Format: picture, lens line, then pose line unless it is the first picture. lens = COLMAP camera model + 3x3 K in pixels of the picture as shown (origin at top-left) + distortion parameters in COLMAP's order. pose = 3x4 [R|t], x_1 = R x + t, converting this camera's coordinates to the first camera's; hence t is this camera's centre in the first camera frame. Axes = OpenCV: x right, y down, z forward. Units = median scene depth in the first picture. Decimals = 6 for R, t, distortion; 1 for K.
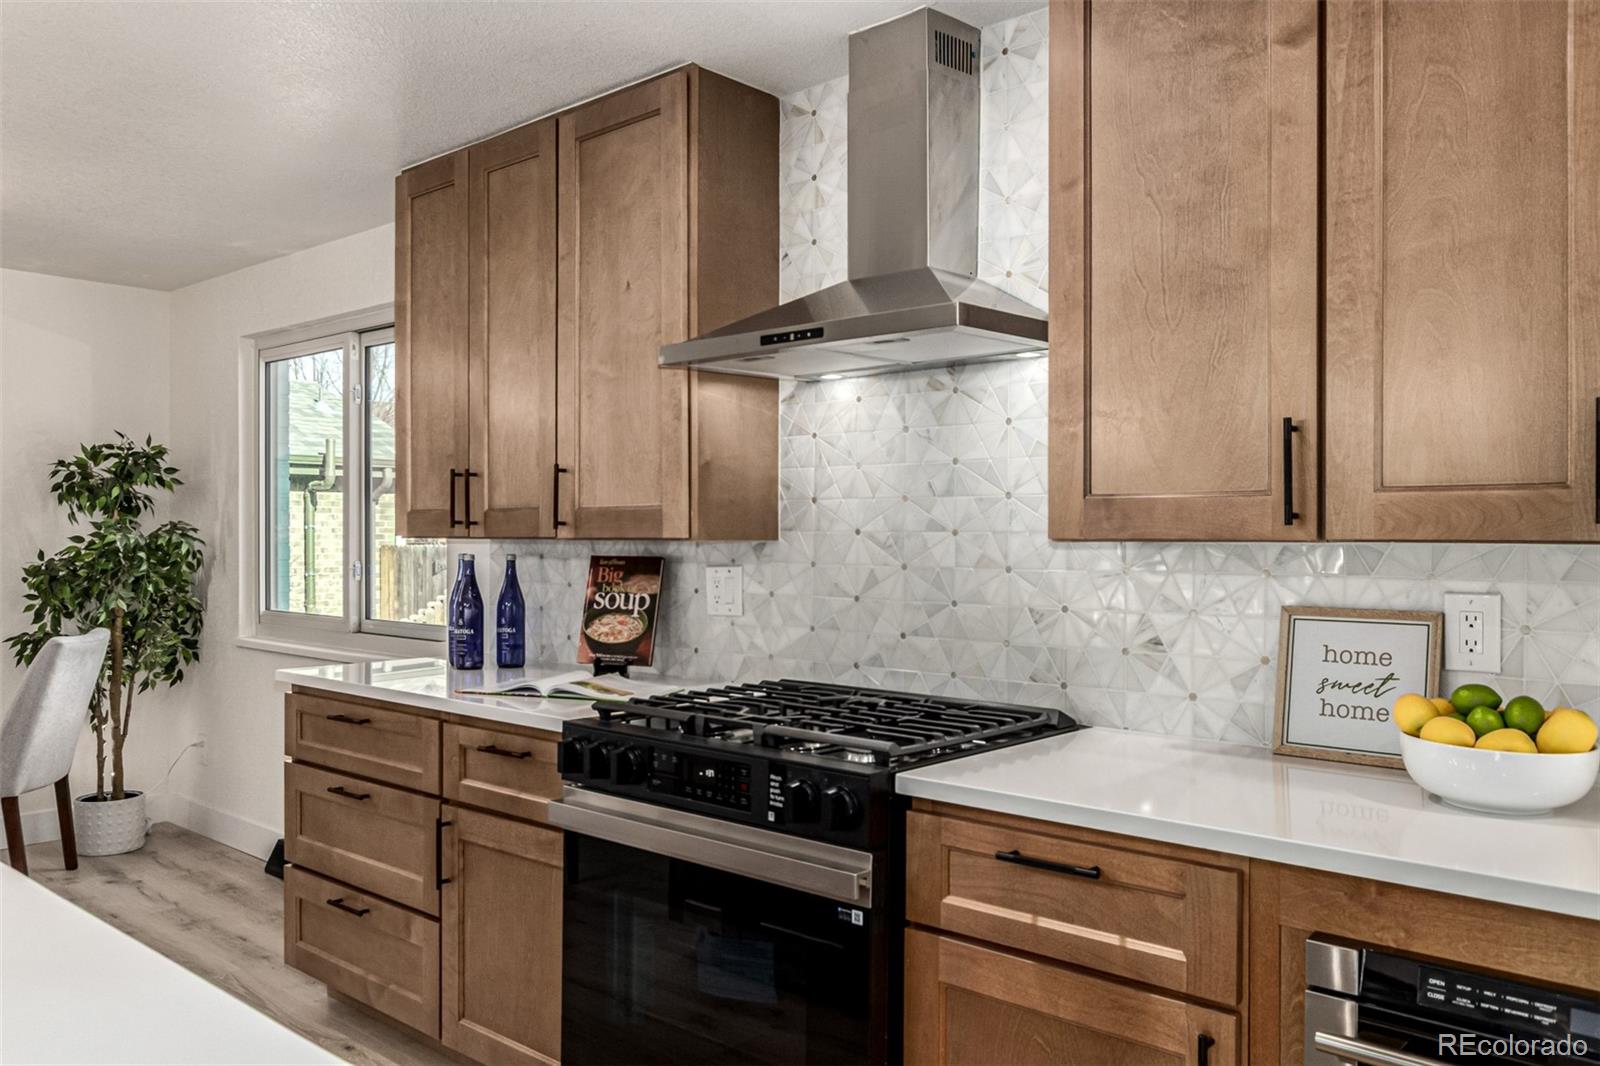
lens RADIAL K [[1218.7, 0, 800.0], [0, 1218.7, 533.0], [0, 0, 1]] dist [0.007335, 0.001701]
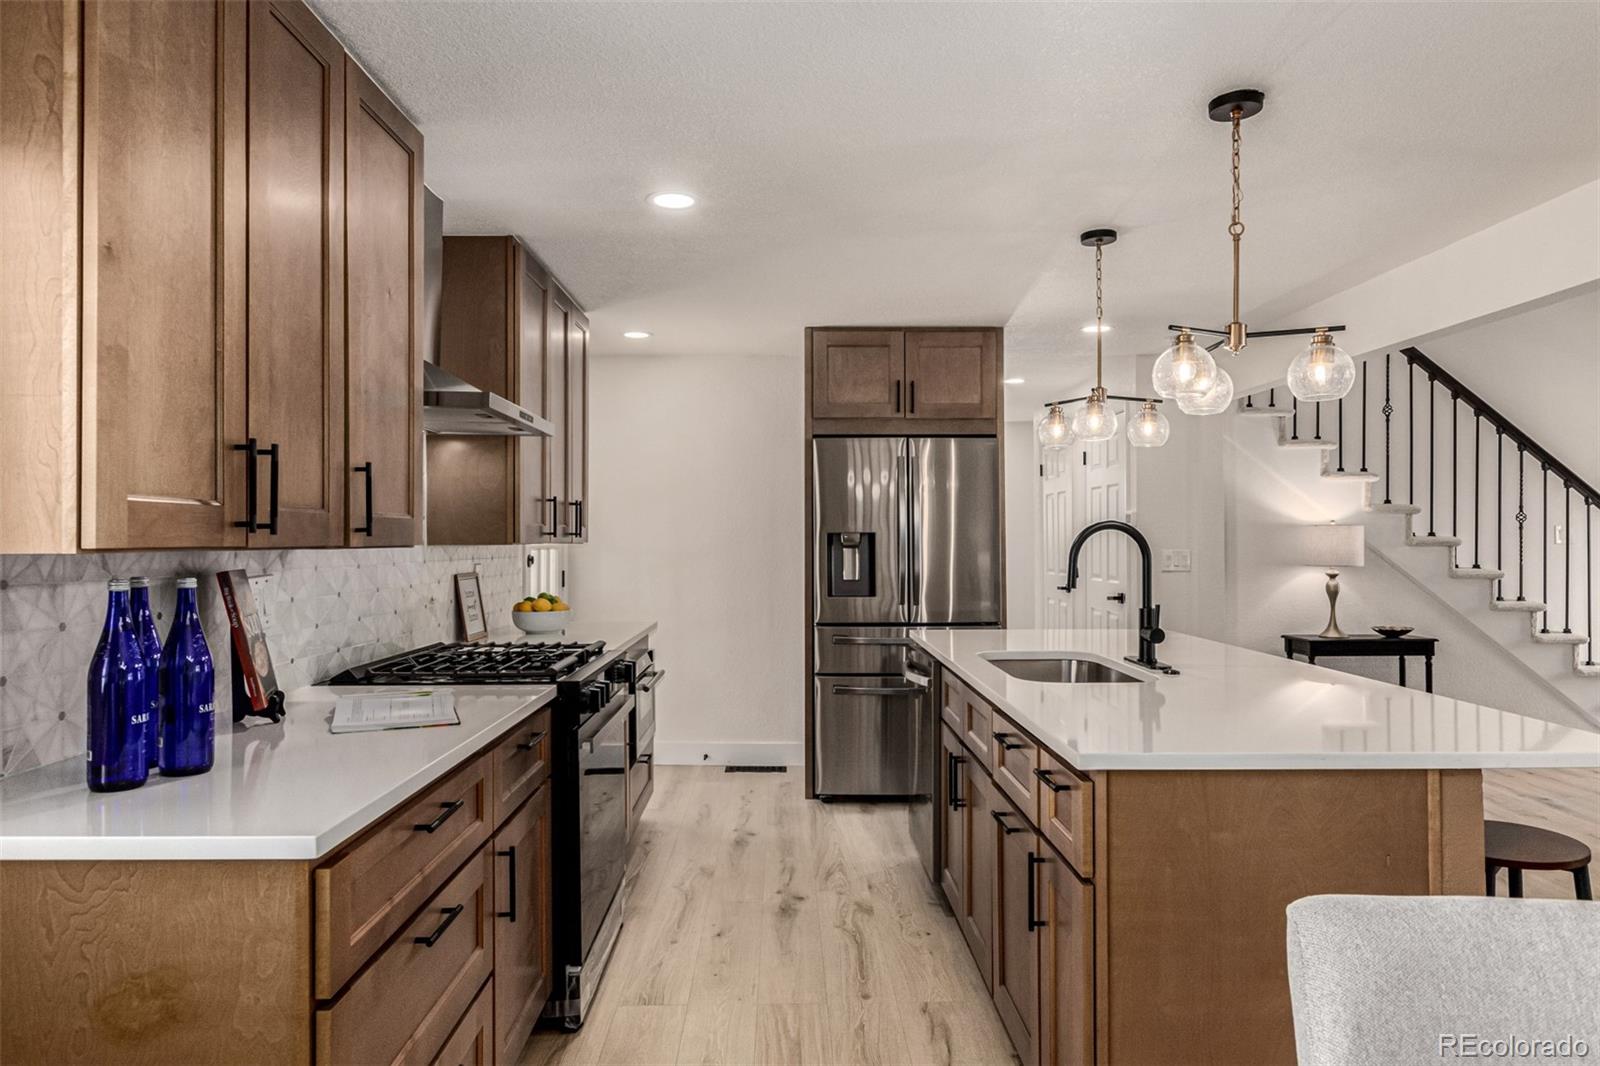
lens RADIAL K [[981.2, 0, 793.8], [0, 981.2, 539.5], [0, 0, 1]] dist [-0.000068, 0.000030]
pose [[-0.672382, 0.002049, 0.740201, -0.952526], [0.003411, 0.999994, 0.000331, 0.000069], [-0.740196, 0.002748, -0.672385, 1.277648]]
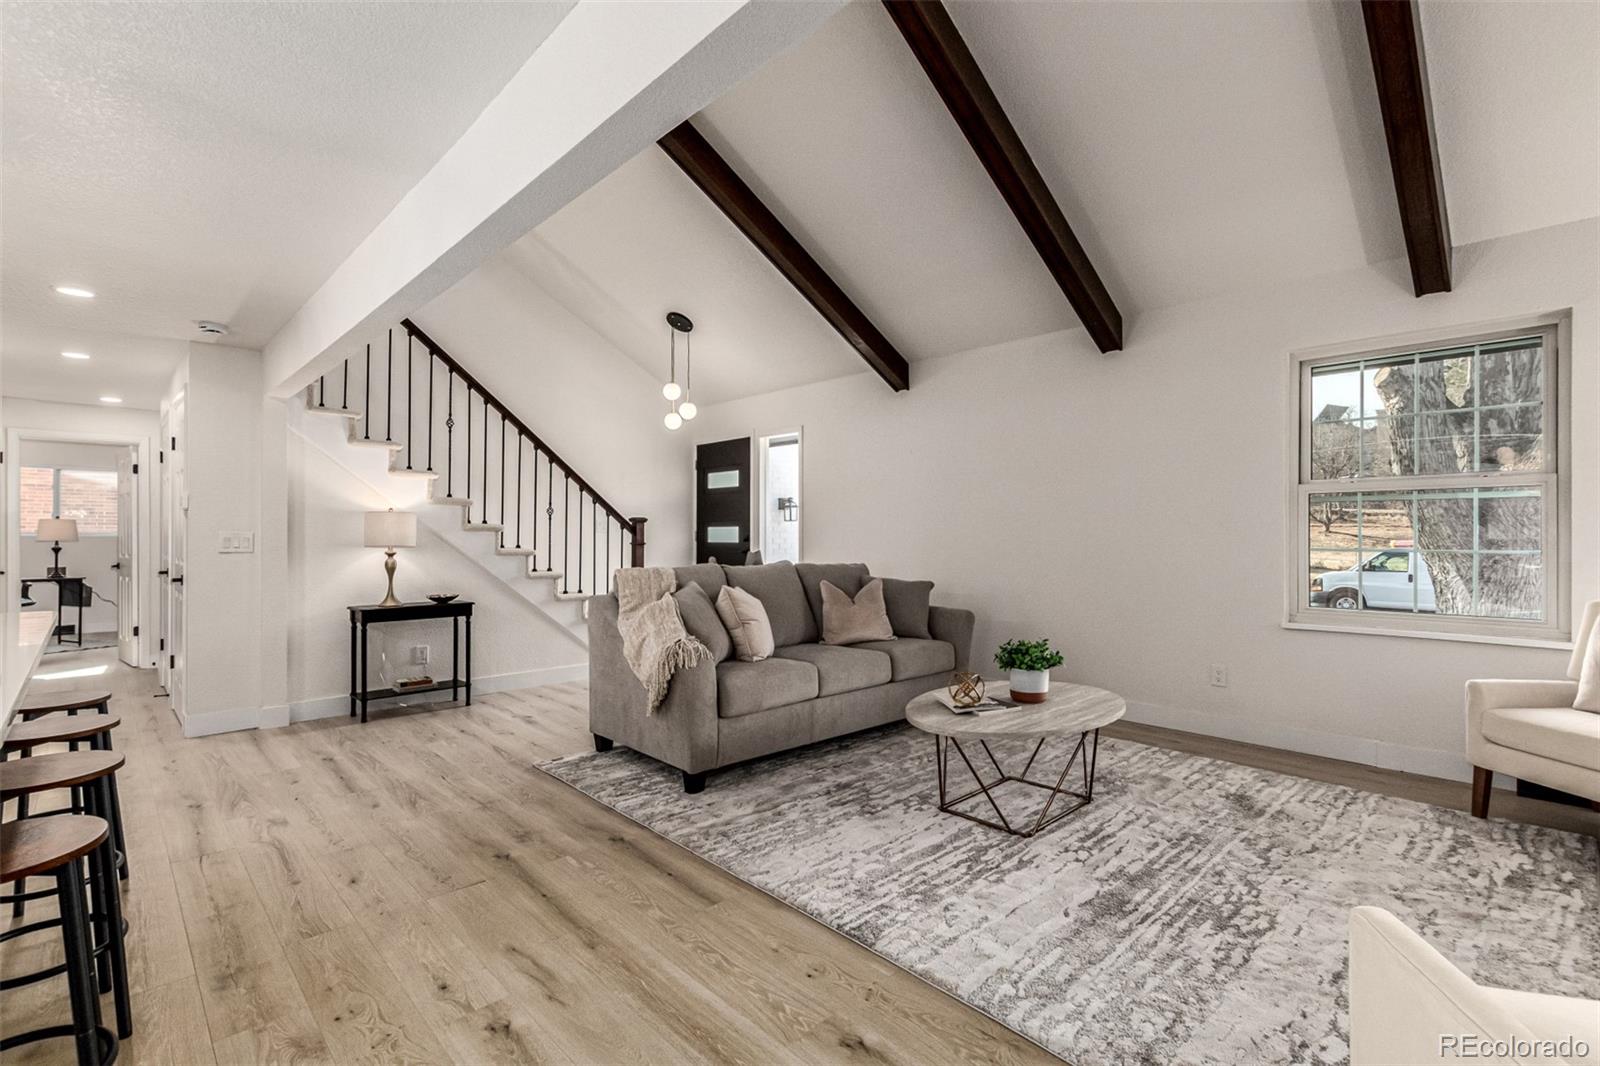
lens RADIAL K [[723.4, 0, 786.2], [0, 723.4, 533.5], [0, 0, 1]] dist [0.001566, 0.000210]
pose [[-0.996737, -0.000214, 0.080718, -1.303155], [-0.000508, 0.999993, -0.003619, 0.031756], [-0.080716, -0.003648, -0.996730, 0.815349]]
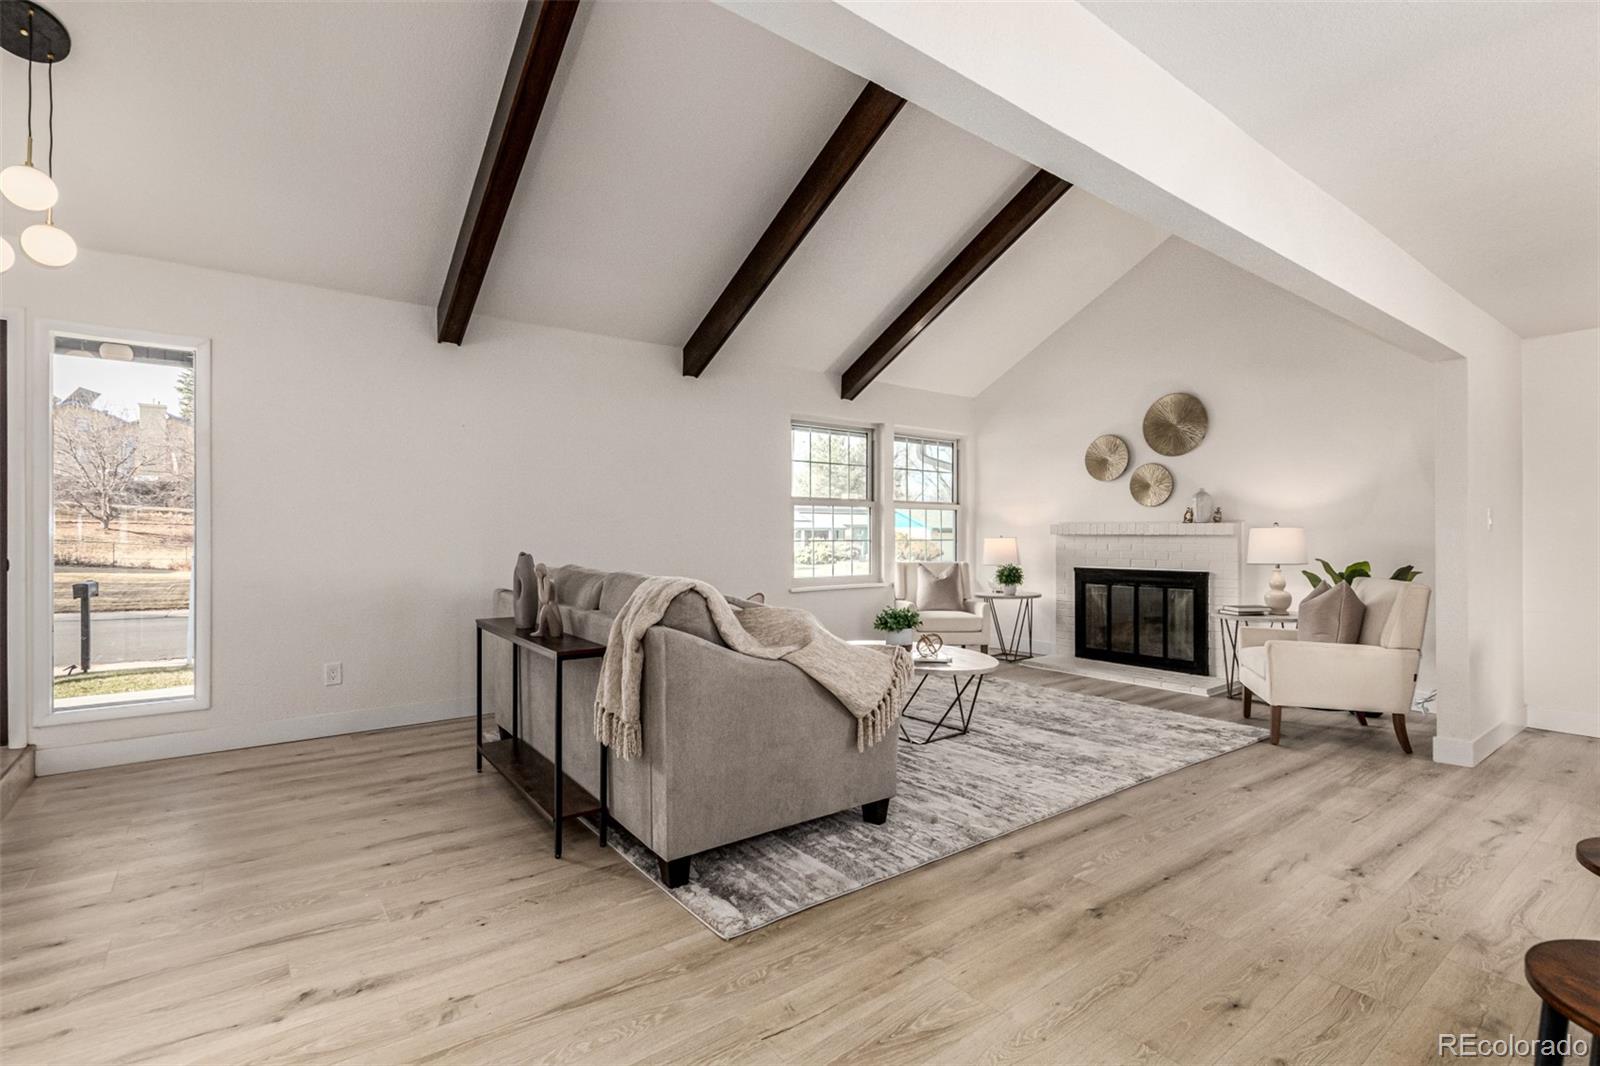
lens RADIAL K [[723.4, 0, 786.2], [0, 723.4, 533.5], [0, 0, 1]] dist [0.001566, 0.000210]
pose [[-0.208778, -0.000468, -0.977963, -0.002406], [0.000236, 1.000000, -0.000529, 0.037435], [0.977963, -0.000341, -0.208777, -0.275484]]
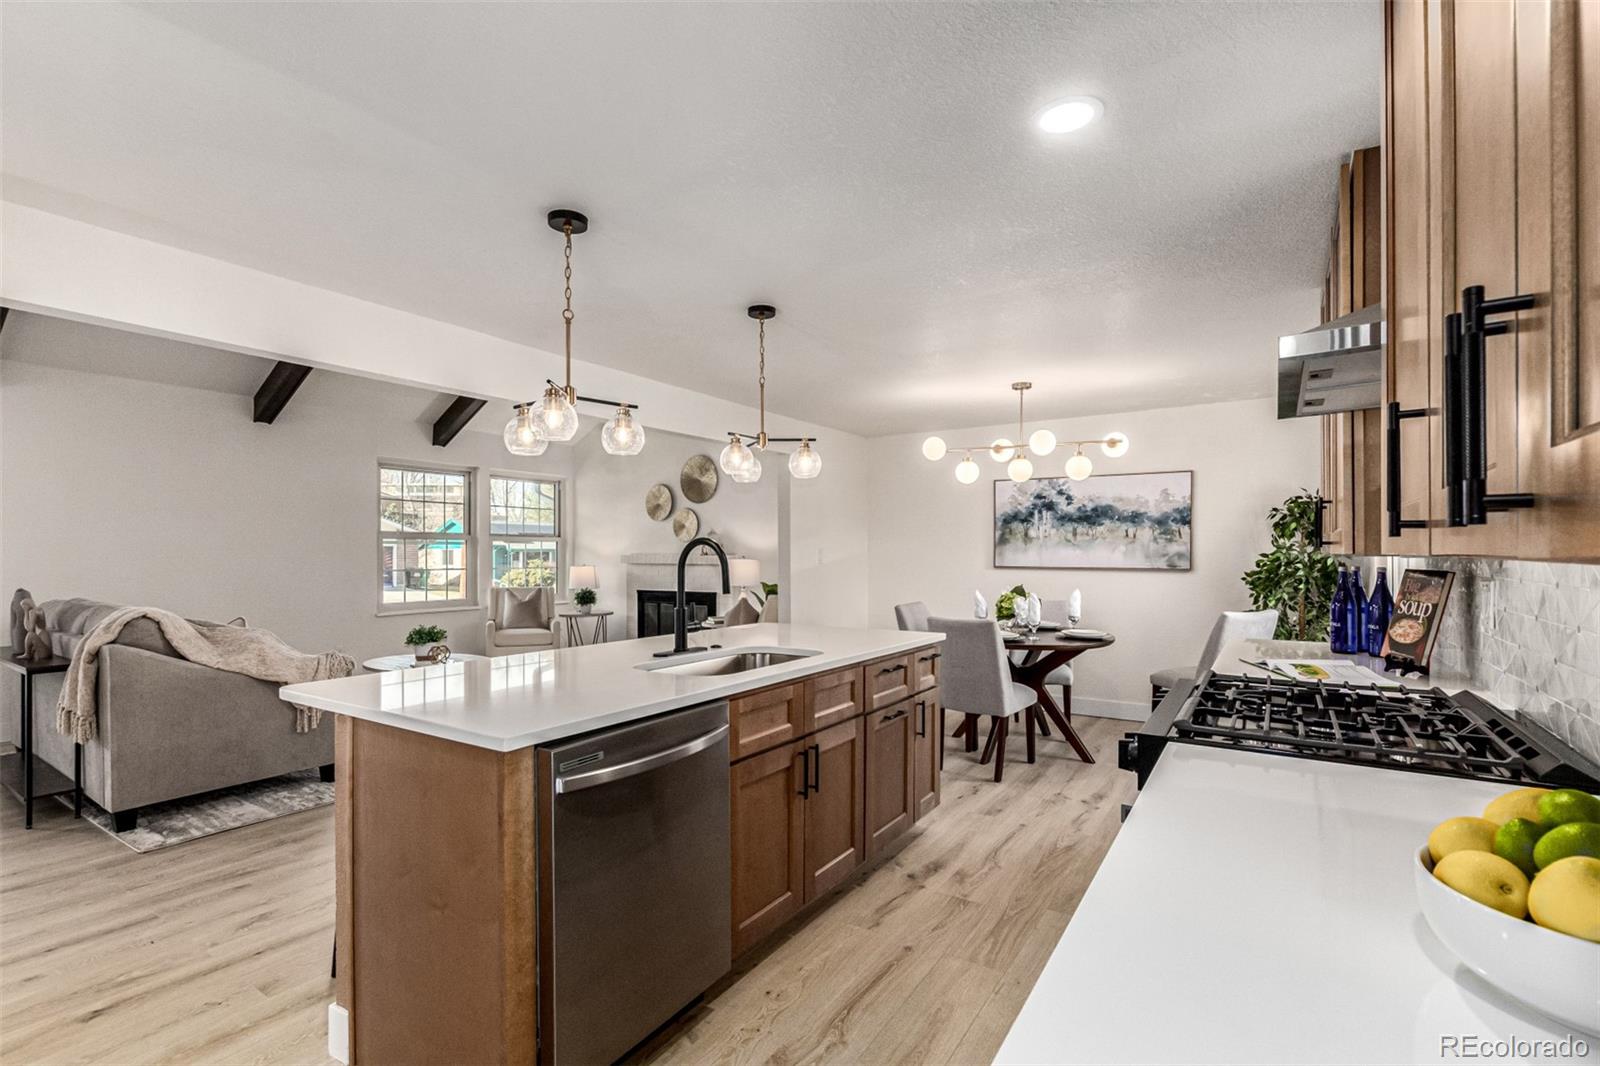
lens RADIAL K [[734.8, 0, 780.7], [0, 734.8, 551.4], [0, 0, 1]] dist [-0.010813, -0.000326]
pose [[0.128874, -0.003457, -0.991655, 0.508432], [0.001878, 0.999993, -0.003242, 0.002755], [0.991659, -0.001445, 0.128879, 0.336105]]
